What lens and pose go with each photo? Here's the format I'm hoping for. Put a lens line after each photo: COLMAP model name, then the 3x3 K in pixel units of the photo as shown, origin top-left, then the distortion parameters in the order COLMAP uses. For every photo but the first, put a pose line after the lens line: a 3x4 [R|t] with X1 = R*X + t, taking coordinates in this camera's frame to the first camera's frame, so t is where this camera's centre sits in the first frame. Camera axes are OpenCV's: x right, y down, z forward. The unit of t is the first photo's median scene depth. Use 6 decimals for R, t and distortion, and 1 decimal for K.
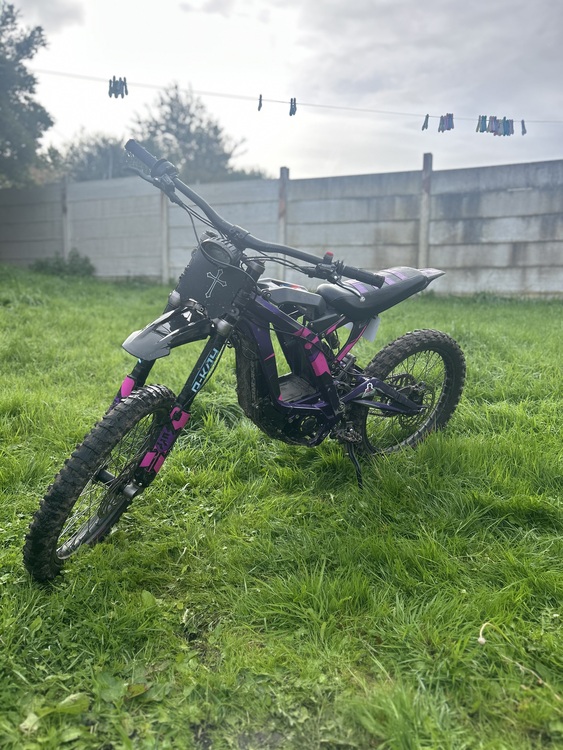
lens RADIAL K [[564.0, 0, 281.7], [0, 564.0, 372.8], [0, 0, 1]] dist [0.040224, -0.044148]
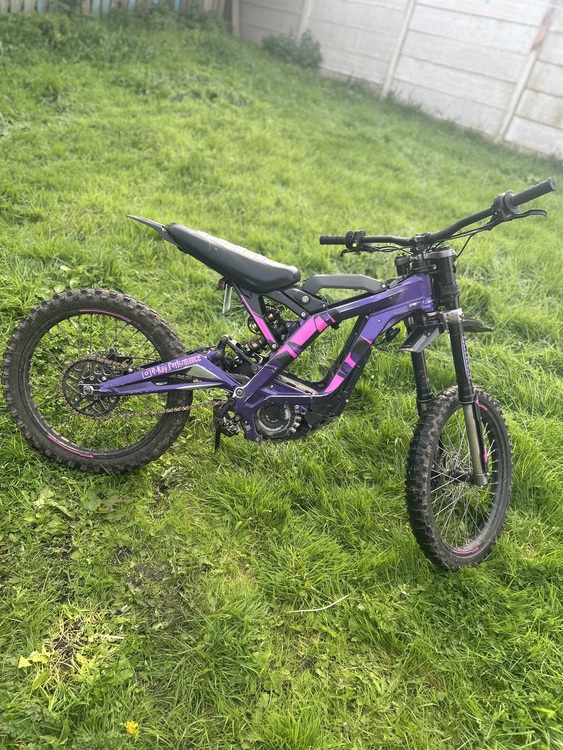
lens RADIAL K [[564.0, 0, 282.0], [0, 564.0, 375.5], [0, 0, 1]] dist [0.040224, -0.044148]
pose [[0.892866, 0.372567, -0.252952, 0.267725], [-0.263892, 0.888040, 0.376492, -0.299586], [0.364900, -0.269405, 0.891218, -0.077571]]
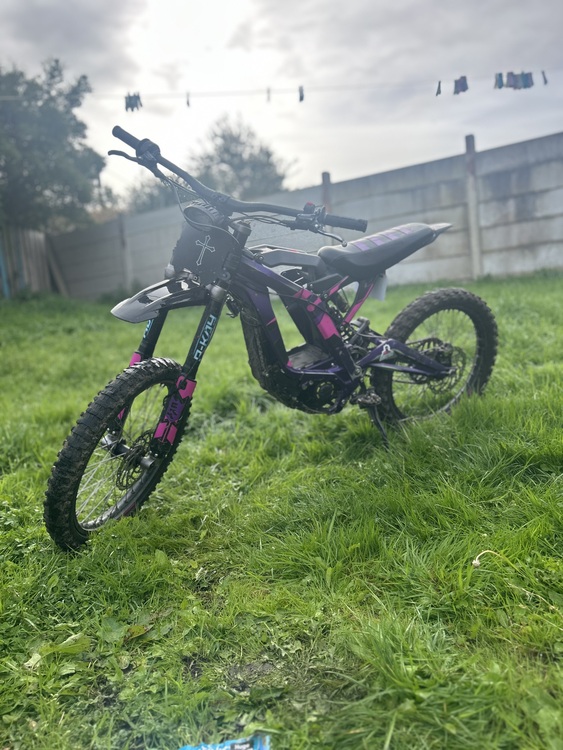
lens RADIAL K [[564.0, 0, 281.9], [0, 564.0, 375.6], [0, 0, 1]] dist [0.040224, -0.044148]
pose [[0.986975, -0.096896, -0.128416, 0.105490], [0.093762, 0.995135, -0.030248, 0.090449], [0.130722, 0.017813, 0.991259, 0.005930]]
